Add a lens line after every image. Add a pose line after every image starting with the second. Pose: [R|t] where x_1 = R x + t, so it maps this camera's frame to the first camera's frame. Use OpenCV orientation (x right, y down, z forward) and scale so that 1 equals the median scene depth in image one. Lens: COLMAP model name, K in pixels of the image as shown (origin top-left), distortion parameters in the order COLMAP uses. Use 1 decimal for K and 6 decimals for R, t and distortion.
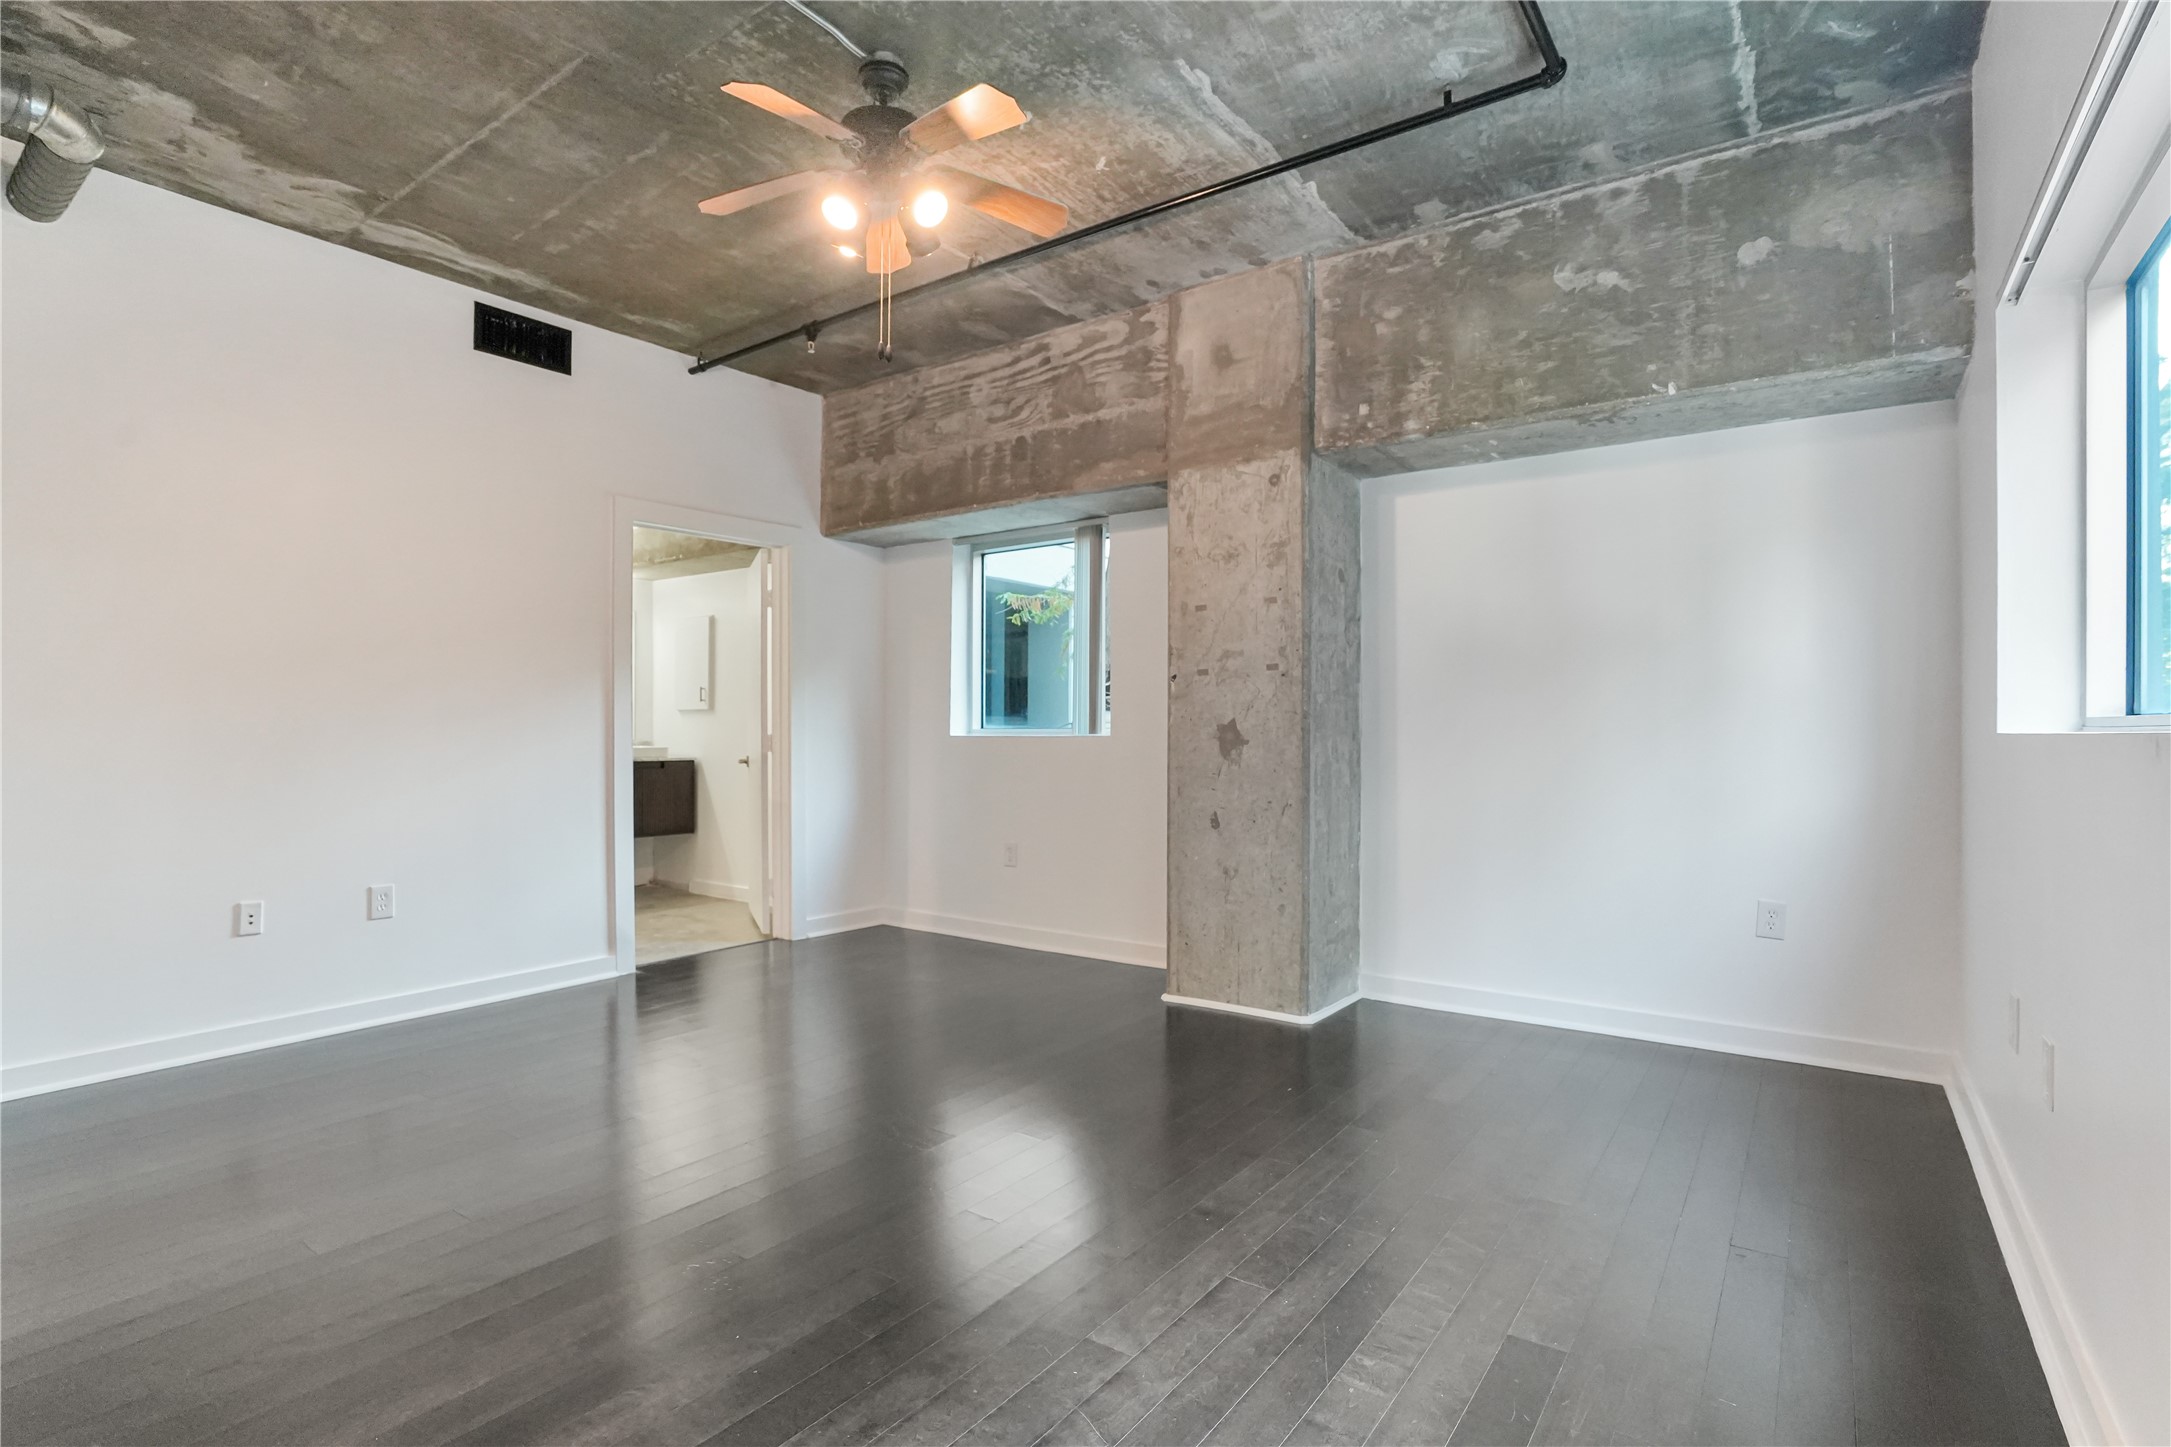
lens RADIAL K [[1035.5, 0, 1043.4], [0, 1035.5, 735.7], [0, 0, 1]] dist [-0.051250, 0.022681]
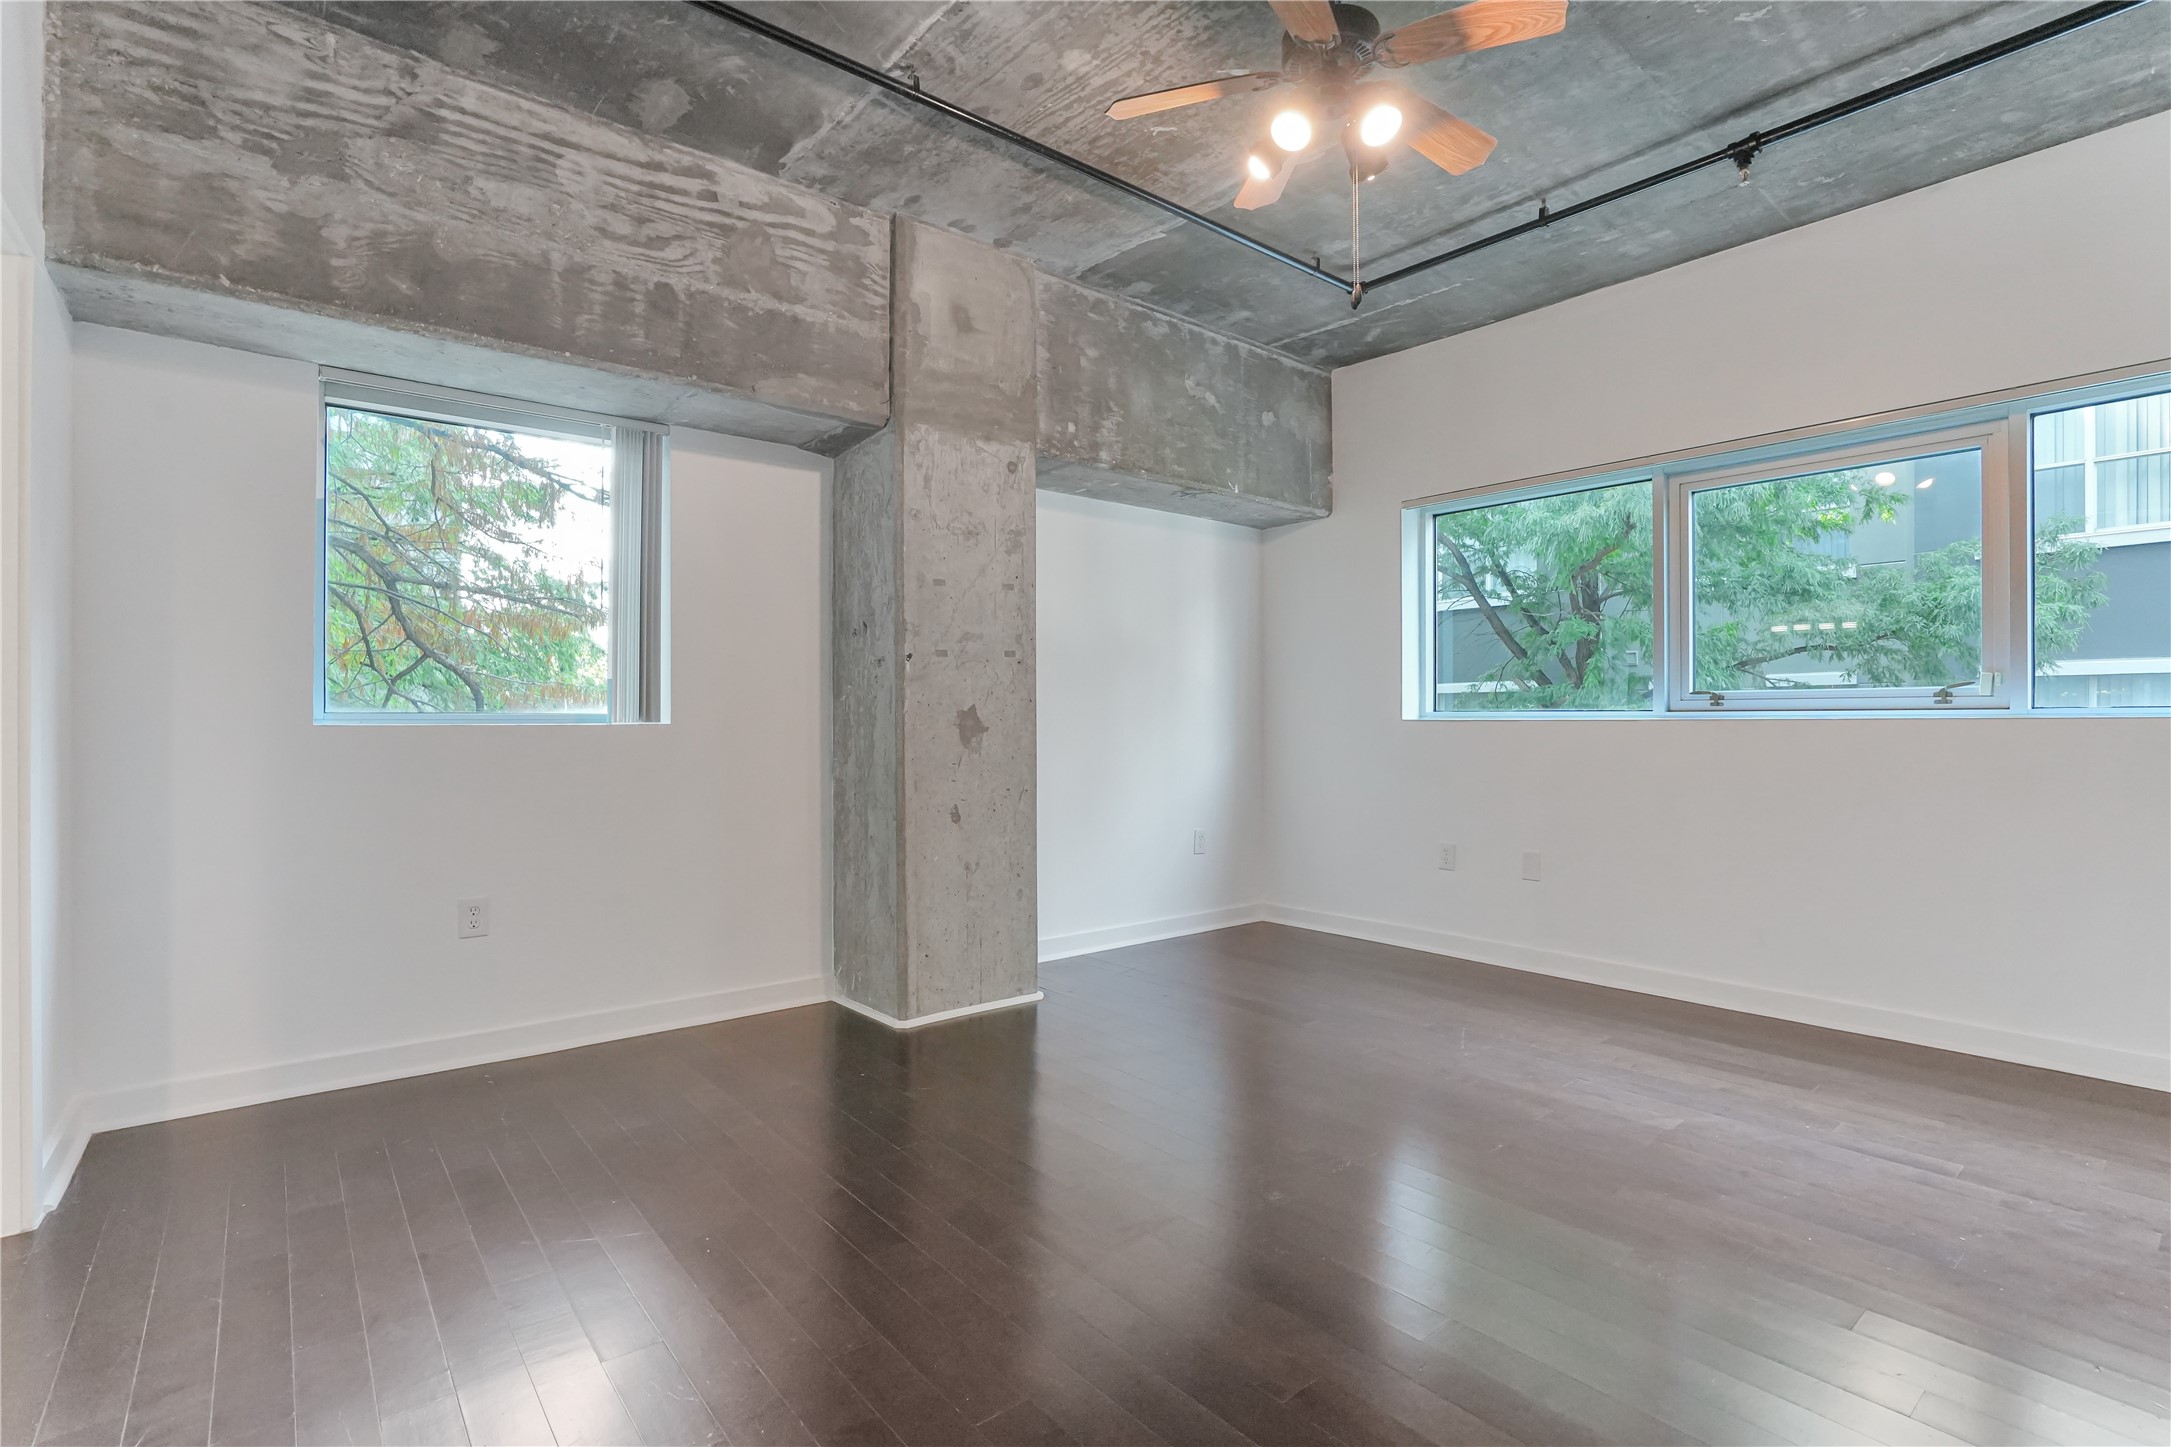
lens RADIAL K [[1035.5, 0, 1101.6], [0, 1035.5, 729.4], [0, 0, 1]] dist [-0.051250, 0.022681]
pose [[0.232450, -0.005614, 0.972592, -0.710952], [0.005640, 0.999974, 0.004424, 0.002687], [-0.972592, 0.004457, 0.232476, 0.661465]]
